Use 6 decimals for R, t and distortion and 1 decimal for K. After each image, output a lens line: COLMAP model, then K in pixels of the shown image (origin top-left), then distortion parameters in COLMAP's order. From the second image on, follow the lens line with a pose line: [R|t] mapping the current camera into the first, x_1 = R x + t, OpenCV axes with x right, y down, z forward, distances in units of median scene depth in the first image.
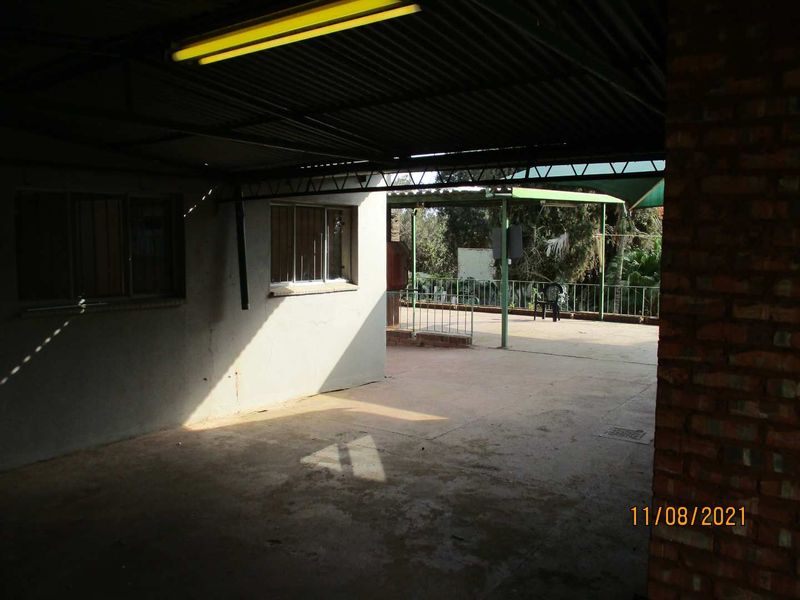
lens RADIAL K [[657.0, 0, 400.0], [0, 657.0, 300.0], [0, 0, 1]] dist [-0.028663, 0.007788]
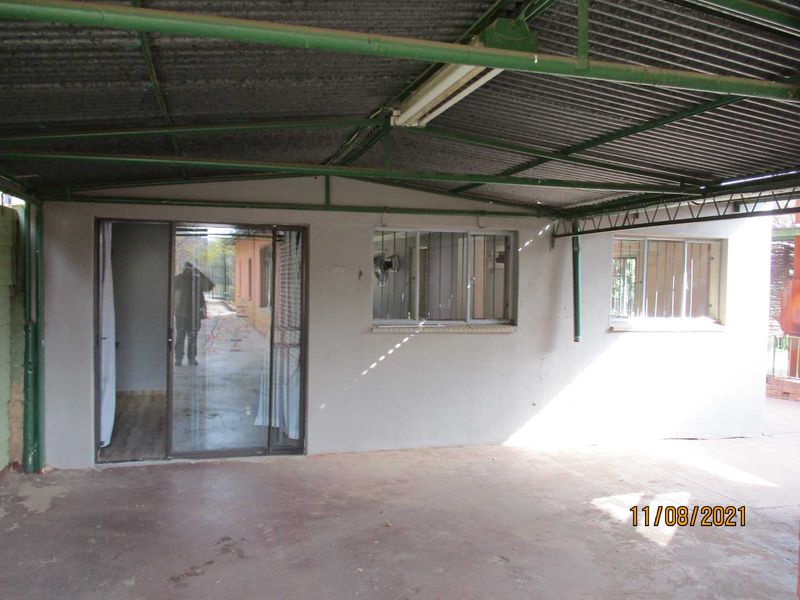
lens RADIAL K [[658.0, 0, 401.3], [0, 658.0, 319.8], [0, 0, 1]] dist [-0.009625, 0.004487]
pose [[0.795571, 0.061696, -0.602711, 0.186868], [-0.072831, 0.997327, 0.005955, -0.006536], [0.601467, 0.039158, 0.797938, 0.023445]]
